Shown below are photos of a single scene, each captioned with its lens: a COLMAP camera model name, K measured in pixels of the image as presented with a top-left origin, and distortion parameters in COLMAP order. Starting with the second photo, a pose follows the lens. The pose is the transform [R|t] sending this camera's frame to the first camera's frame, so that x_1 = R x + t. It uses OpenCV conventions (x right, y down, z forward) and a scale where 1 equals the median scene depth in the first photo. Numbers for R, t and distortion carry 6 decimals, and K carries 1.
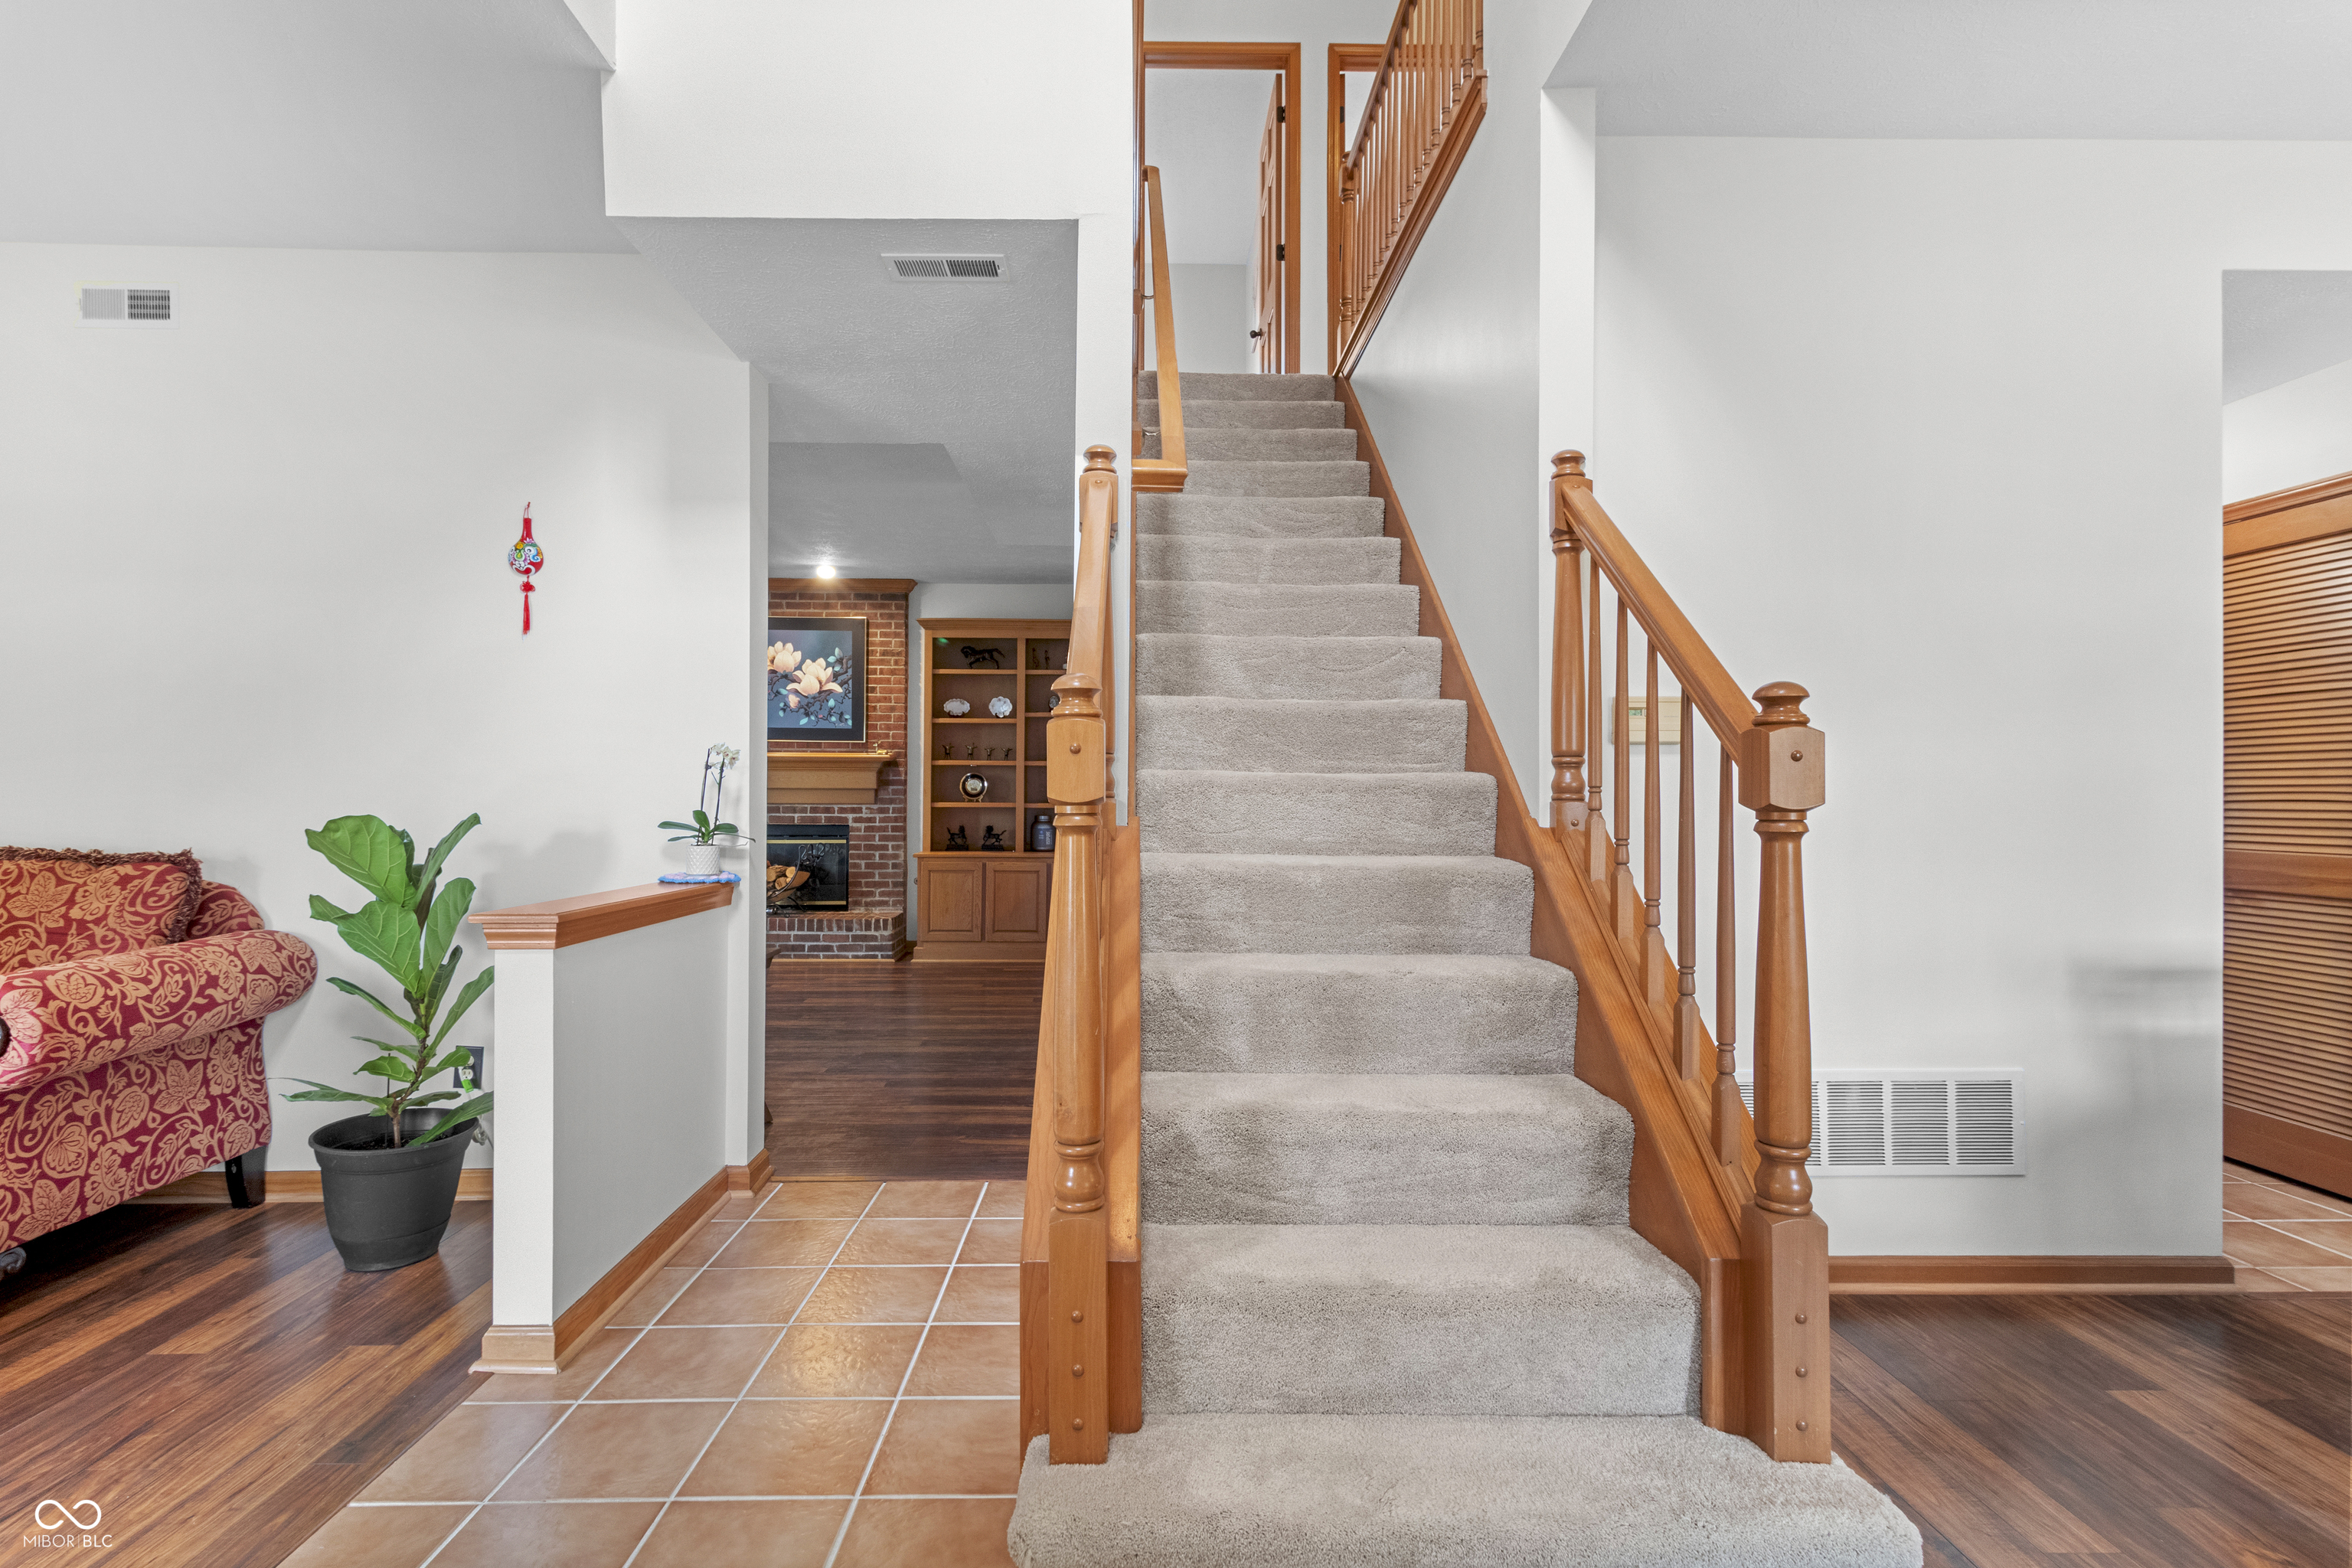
lens RADIAL K [[1101.9, 0, 1168.9], [0, 1101.9, 794.3], [0, 0, 1]] dist [0.000522, 0.000354]
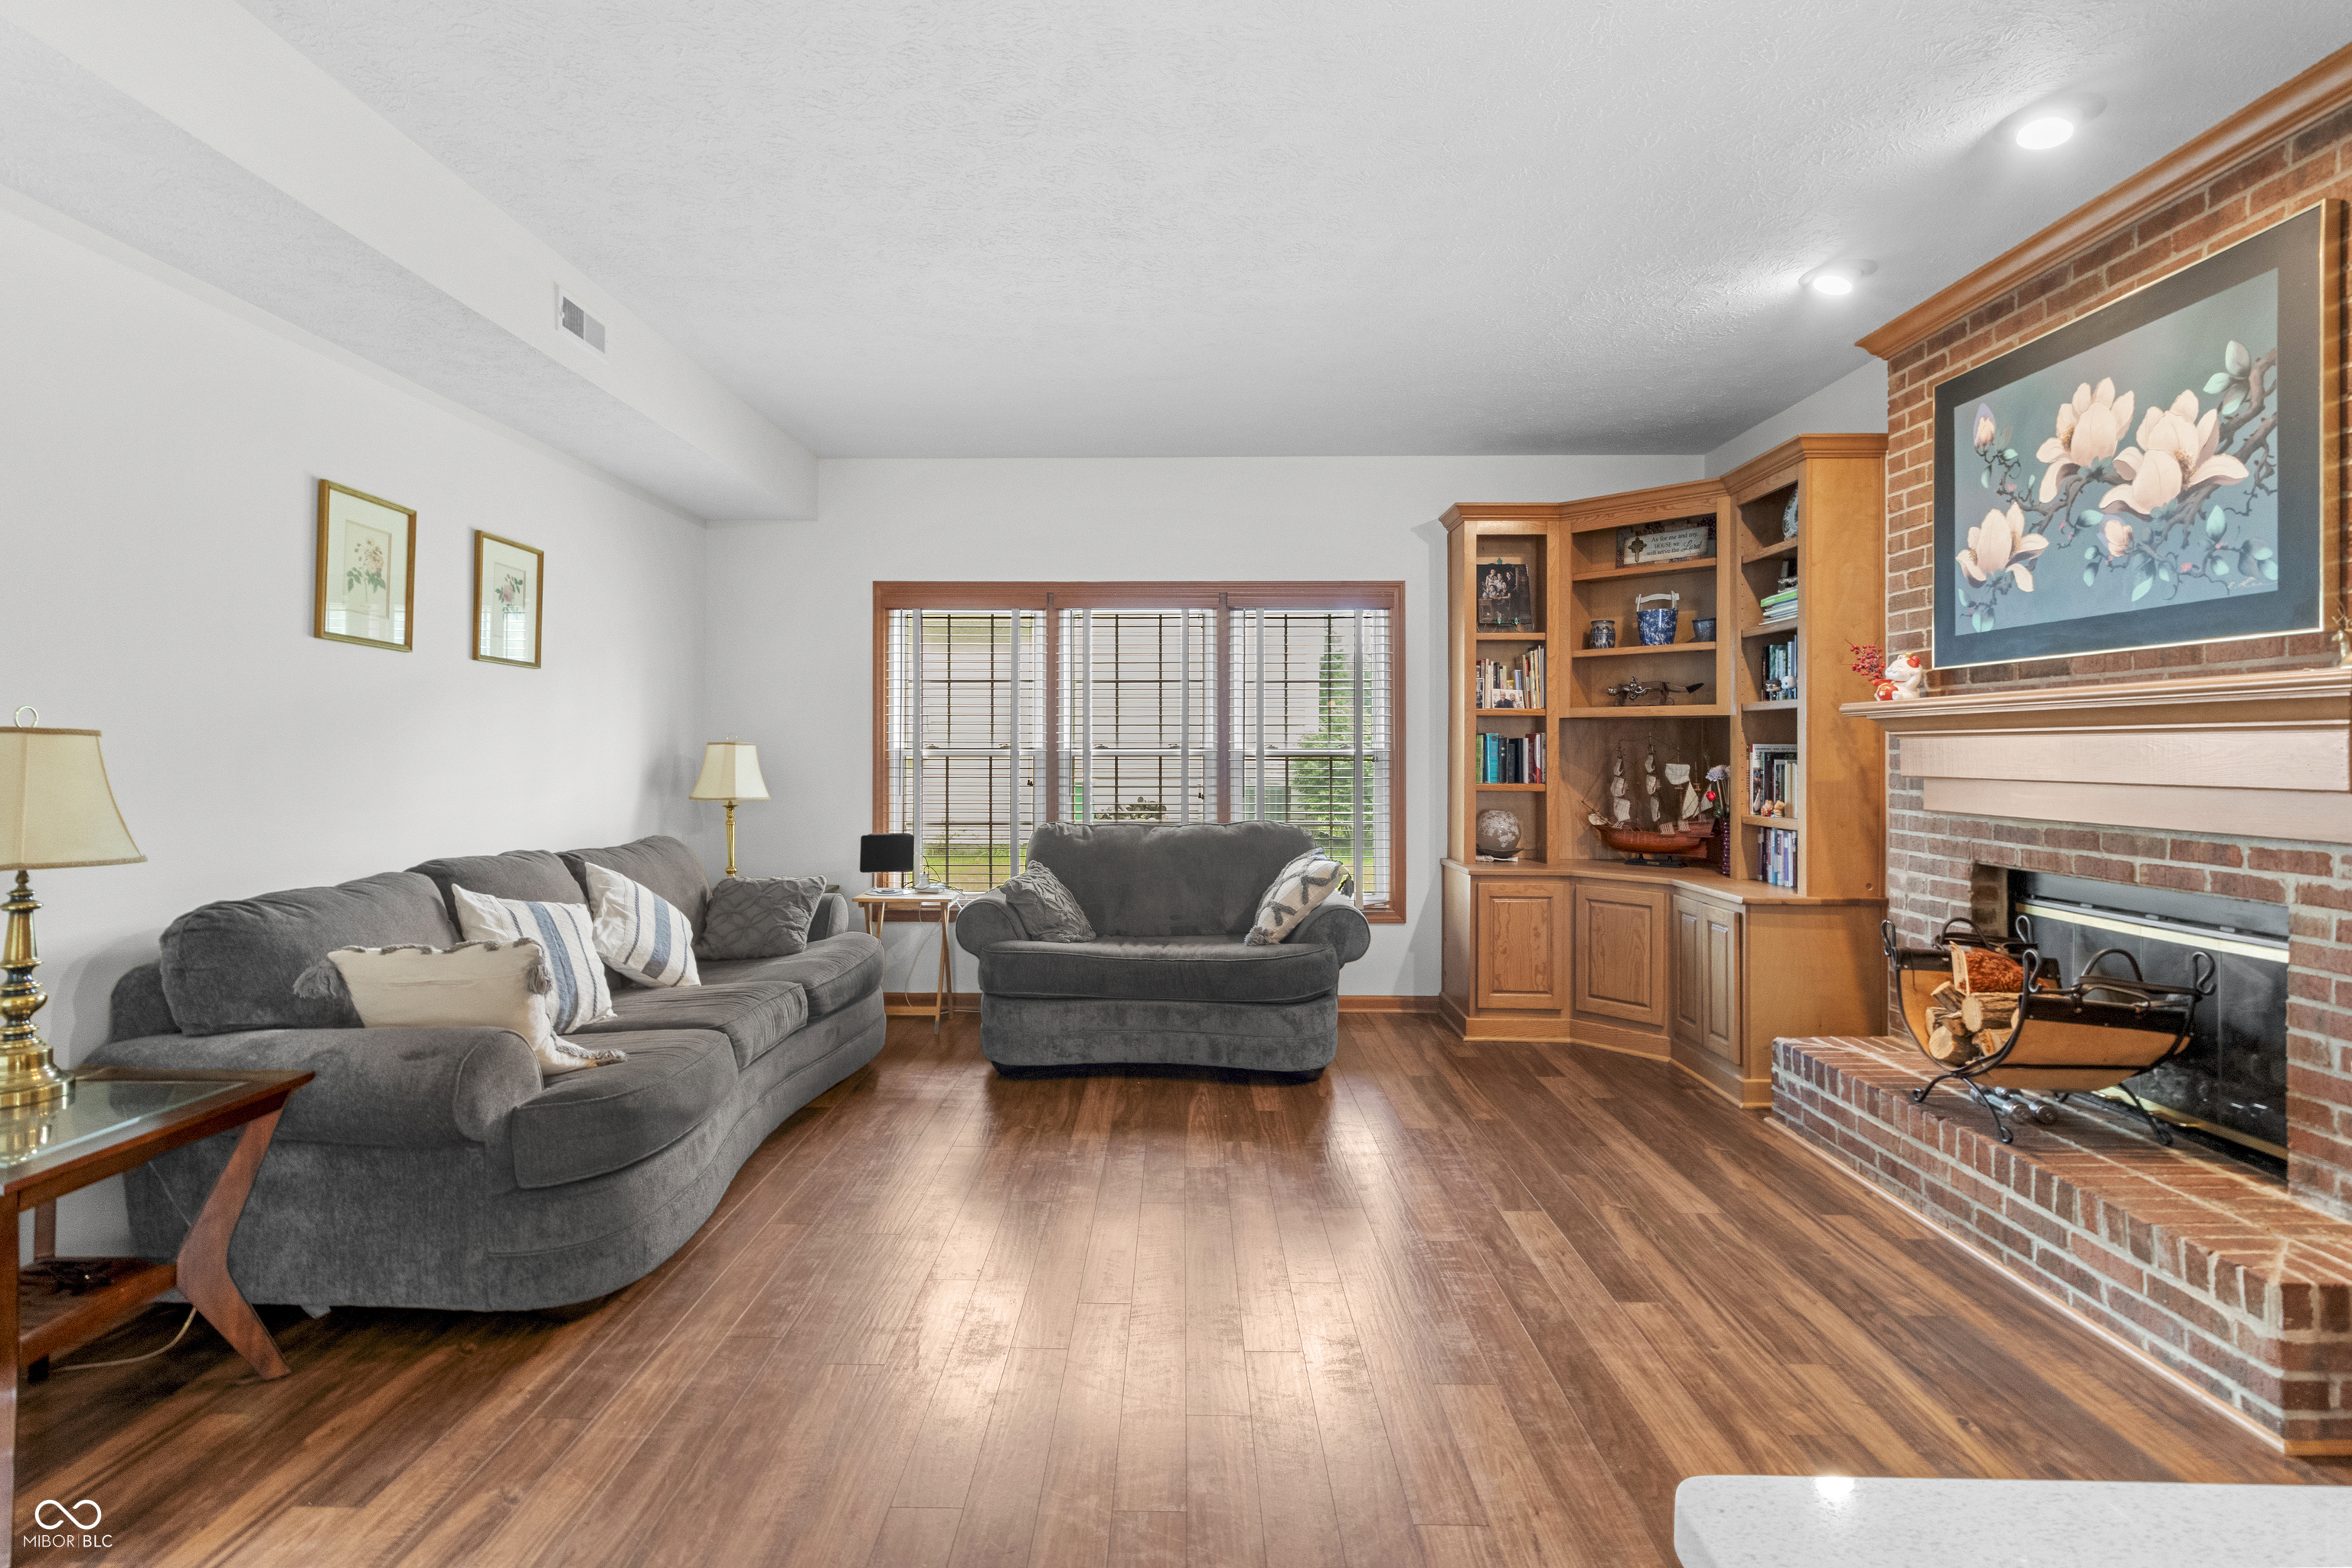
lens RADIAL K [[1112.0, 0, 1170.5], [0, 1112.0, 745.5], [0, 0, 1]] dist [0.000754, 0.000263]
pose [[-0.034207, -0.007244, -0.999389, 0.026930], [-0.003200, 0.999969, -0.007139, -0.014086], [0.999410, 0.002954, -0.034229, 0.708065]]
